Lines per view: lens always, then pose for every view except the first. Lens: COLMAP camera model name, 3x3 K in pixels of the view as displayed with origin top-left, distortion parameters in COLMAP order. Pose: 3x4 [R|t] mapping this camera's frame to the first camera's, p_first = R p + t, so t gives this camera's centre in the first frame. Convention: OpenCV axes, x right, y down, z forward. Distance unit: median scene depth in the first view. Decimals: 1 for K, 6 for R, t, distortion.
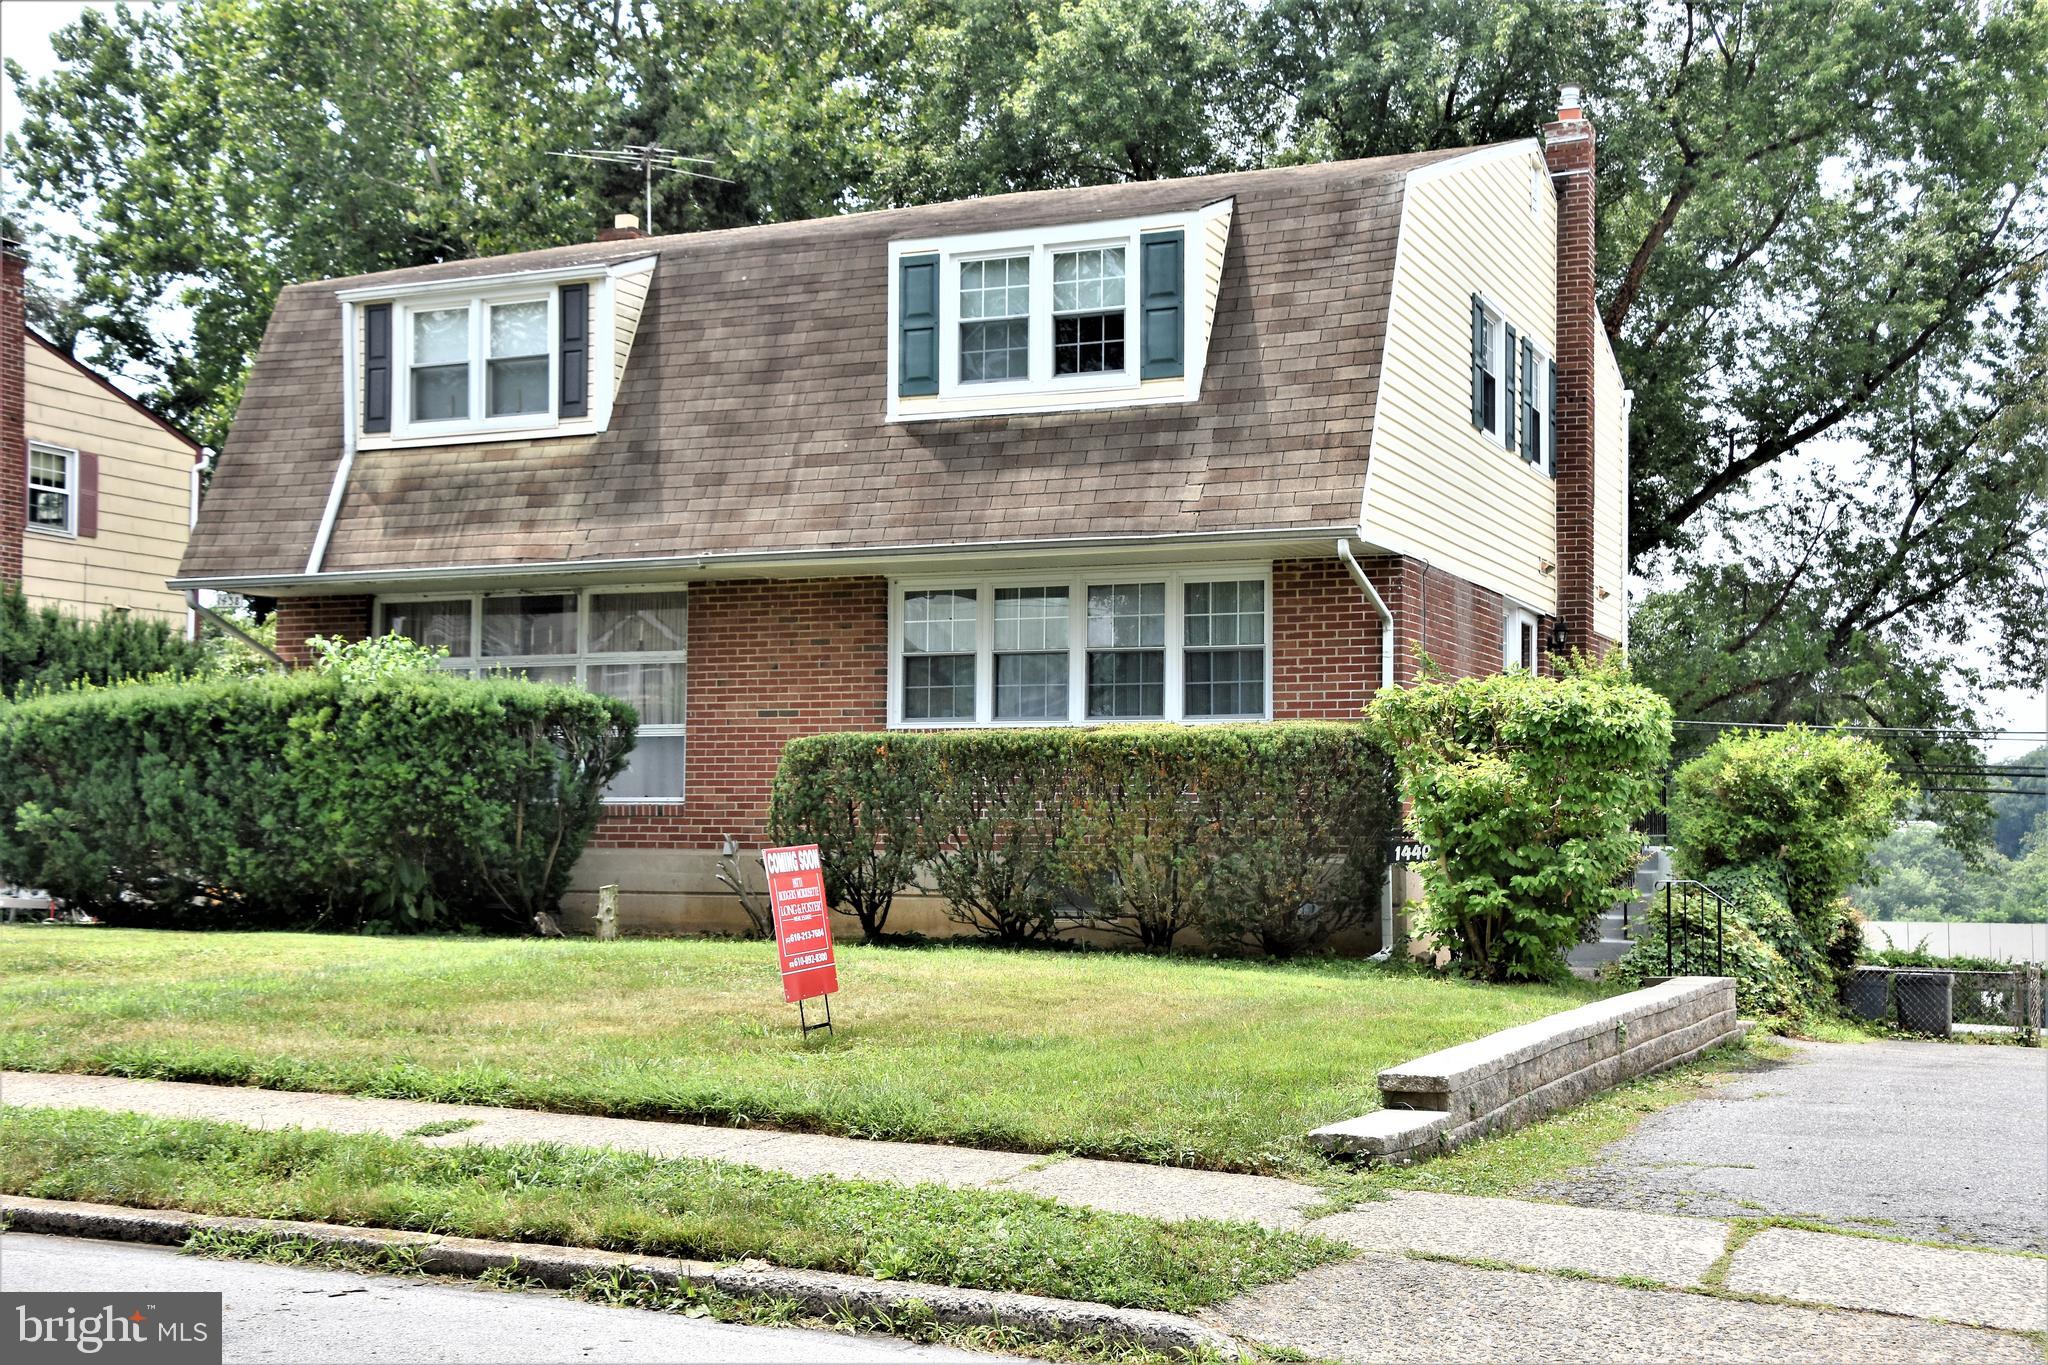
lens RADIAL K [[2523.6, 0, 1025.0], [0, 2523.6, 709.4], [0, 0, 1]] dist [0.088929, 0.060716]
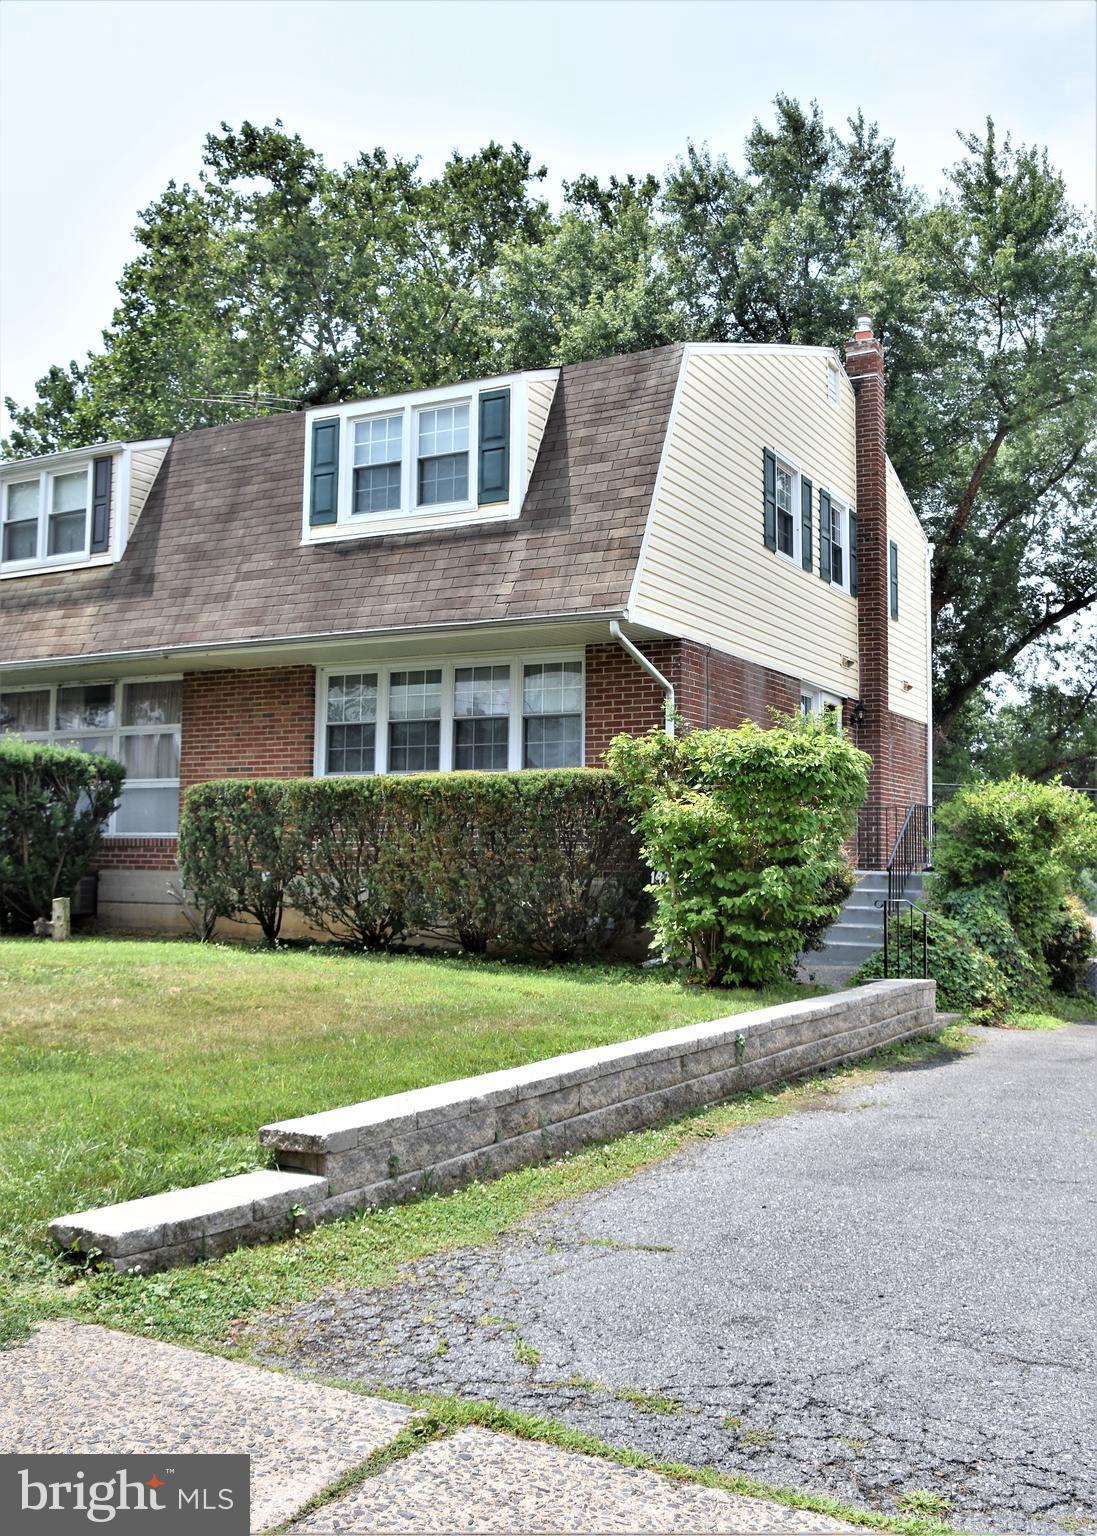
lens RADIAL K [[1486.9, 0, 553.3], [0, 1486.9, 729.4], [0, 0, 1]] dist [-0.082555, 0.000254]
pose [[0.995915, -0.004694, -0.090168, 0.146653], [0.000940, 0.999132, -0.041639, 0.014061], [0.090286, 0.041384, 0.995056, 0.254979]]
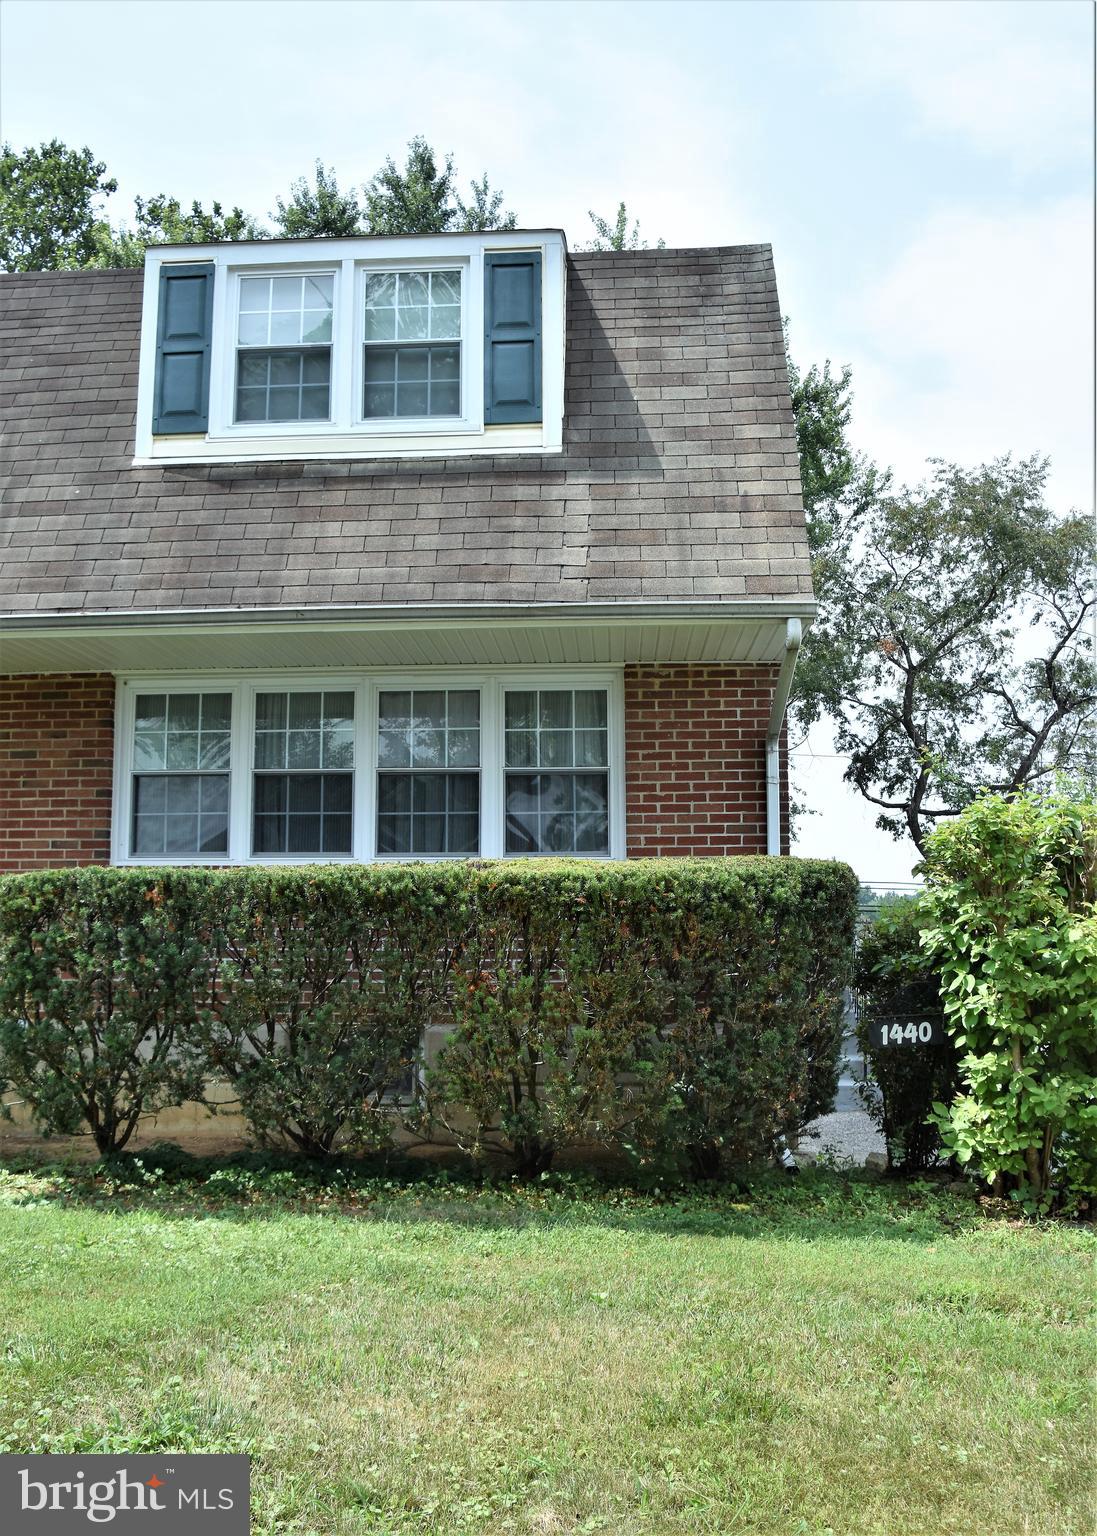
lens RADIAL K [[1321.5, 0, 572.3], [0, 1321.5, 812.2], [0, 0, 1]] dist [-0.142838, 0.095791]
pose [[0.931488, 0.024572, 0.362940, -0.071512], [-0.008799, 0.998946, -0.045048, 0.008432], [-0.363664, 0.038768, 0.930723, 0.598479]]
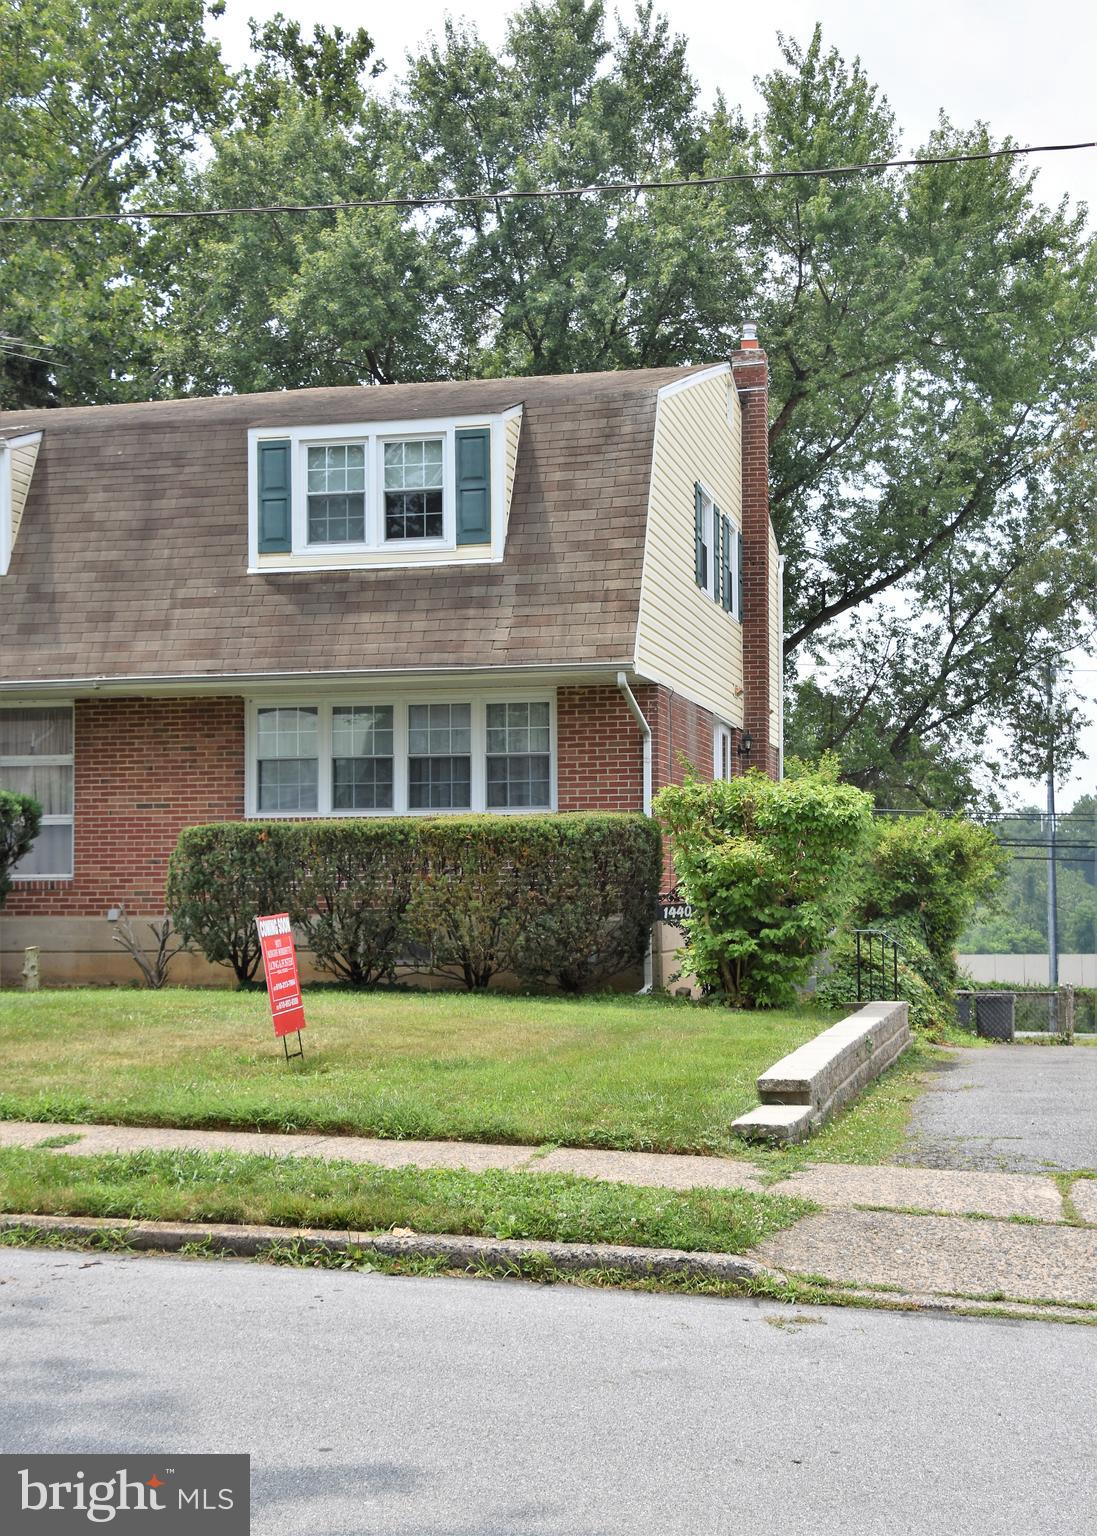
lens RADIAL K [[2039.3, 0, 568.1], [0, 2039.3, 829.6], [0, 0, 1]] dist [0.062574, 0.390364]
pose [[0.984903, -0.005268, 0.173028, -0.075884], [0.002155, 0.999832, 0.018178, -0.004917], [-0.173095, -0.017531, 0.984749, -0.028194]]
